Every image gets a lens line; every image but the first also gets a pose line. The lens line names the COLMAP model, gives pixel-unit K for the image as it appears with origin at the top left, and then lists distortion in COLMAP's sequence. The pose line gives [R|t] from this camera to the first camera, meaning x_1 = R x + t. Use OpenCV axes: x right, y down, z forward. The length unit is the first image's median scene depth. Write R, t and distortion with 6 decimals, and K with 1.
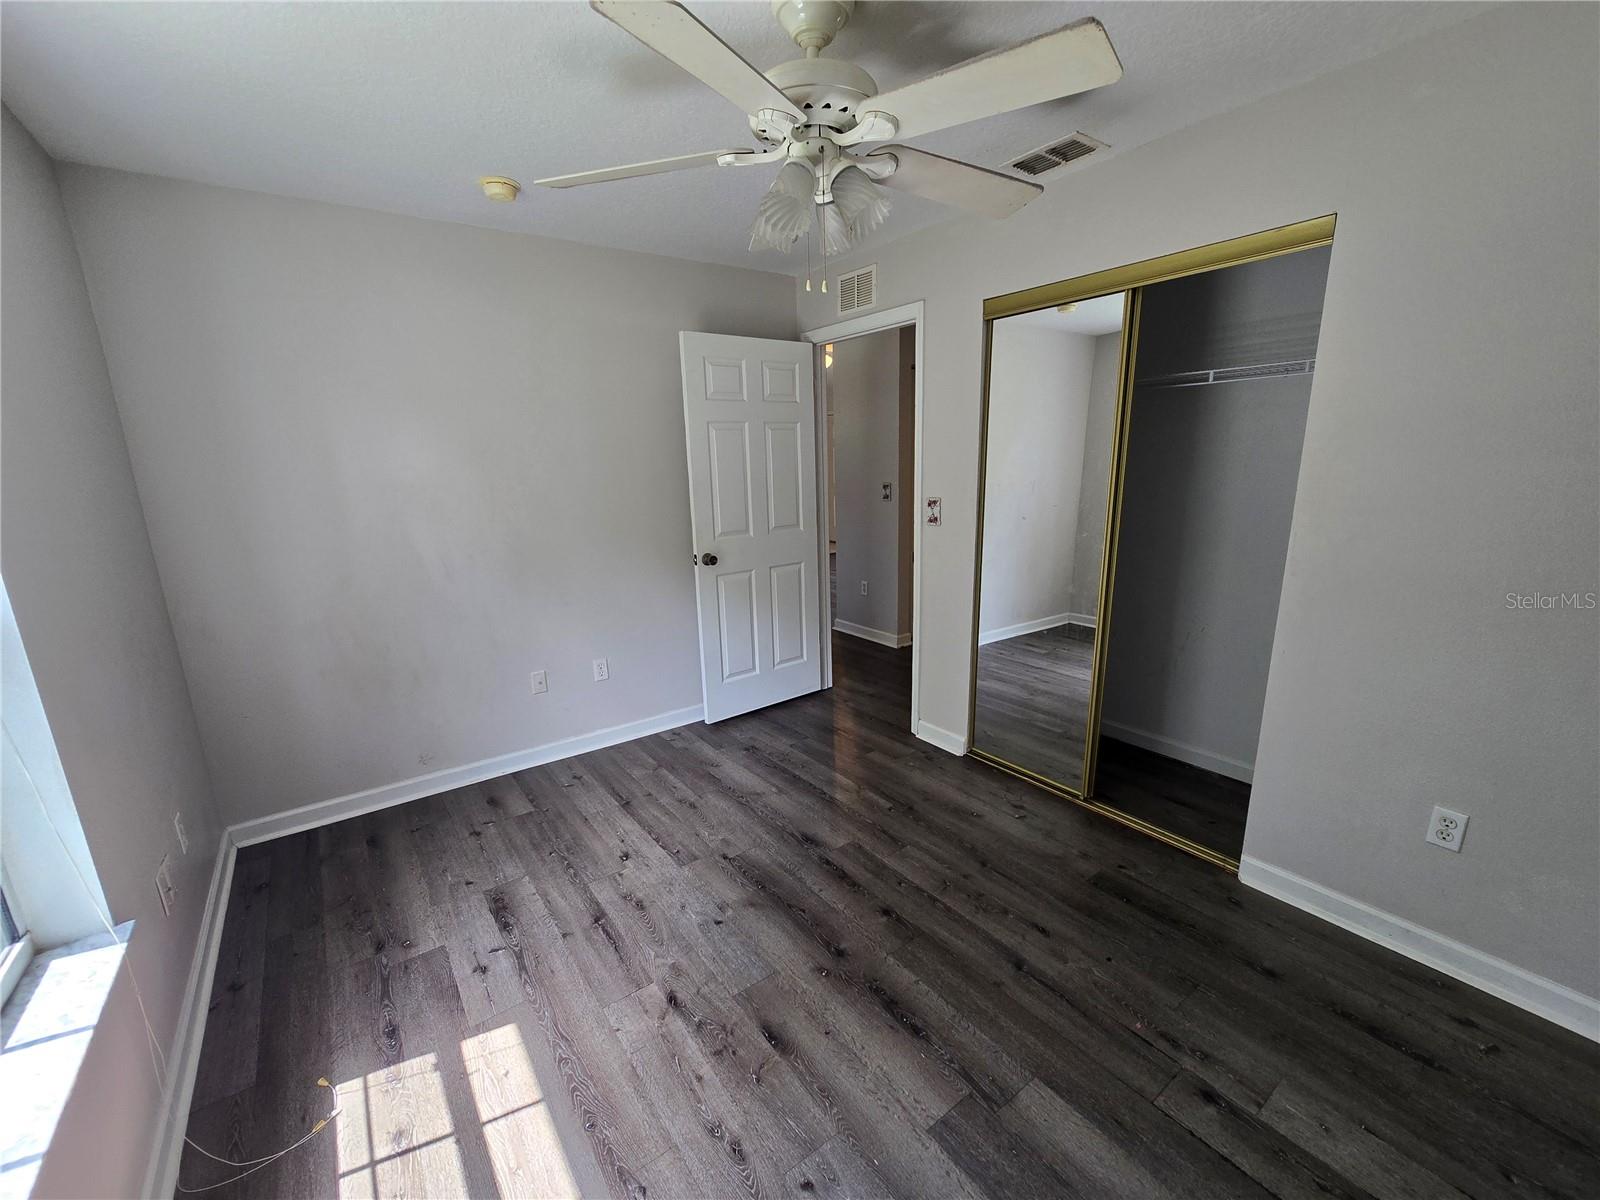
lens RADIAL K [[656.9, 0, 801.7], [0, 656.9, 608.8], [0, 0, 1]] dist [-0.004739, 0.000272]
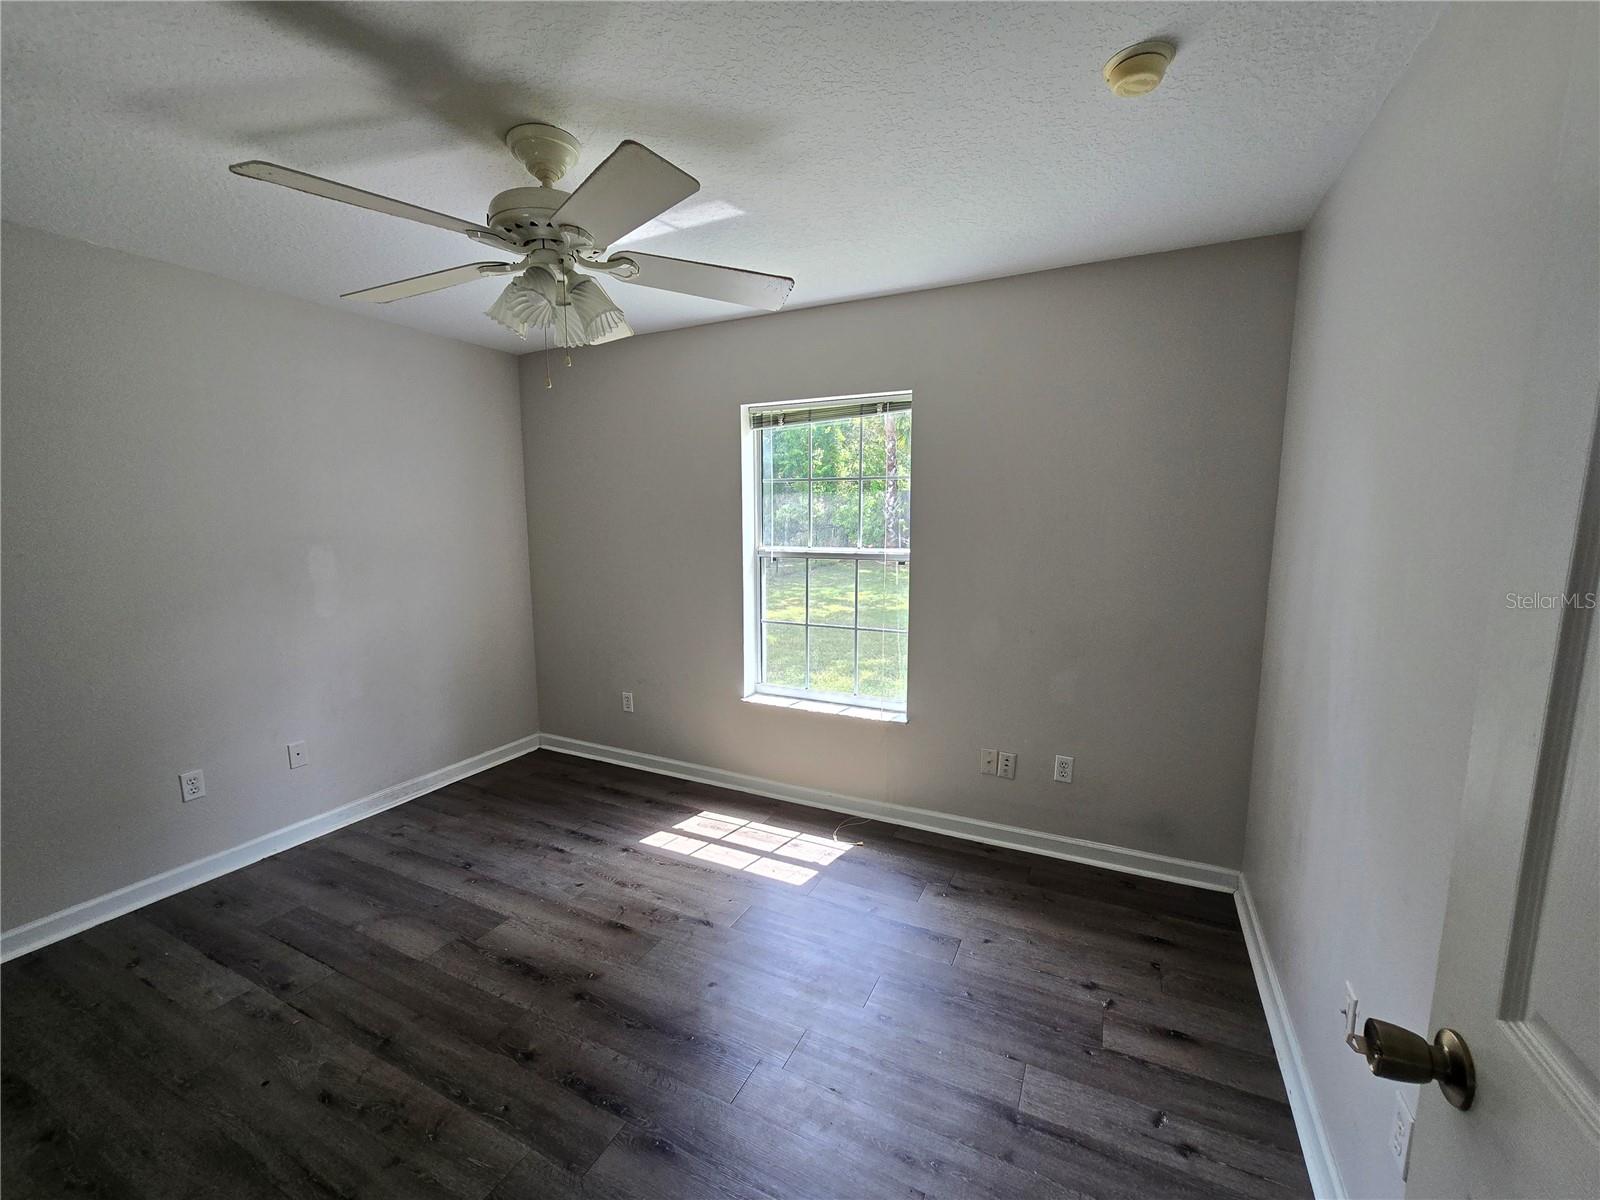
lens RADIAL K [[656.9, 0, 801.7], [0, 656.9, 608.8], [0, 0, 1]] dist [-0.004739, 0.000272]
pose [[-0.887140, 0.093188, -0.451994, 0.161905], [-0.079478, 0.933918, 0.348541, -0.442902], [0.454605, 0.345129, -0.821109, 1.851836]]
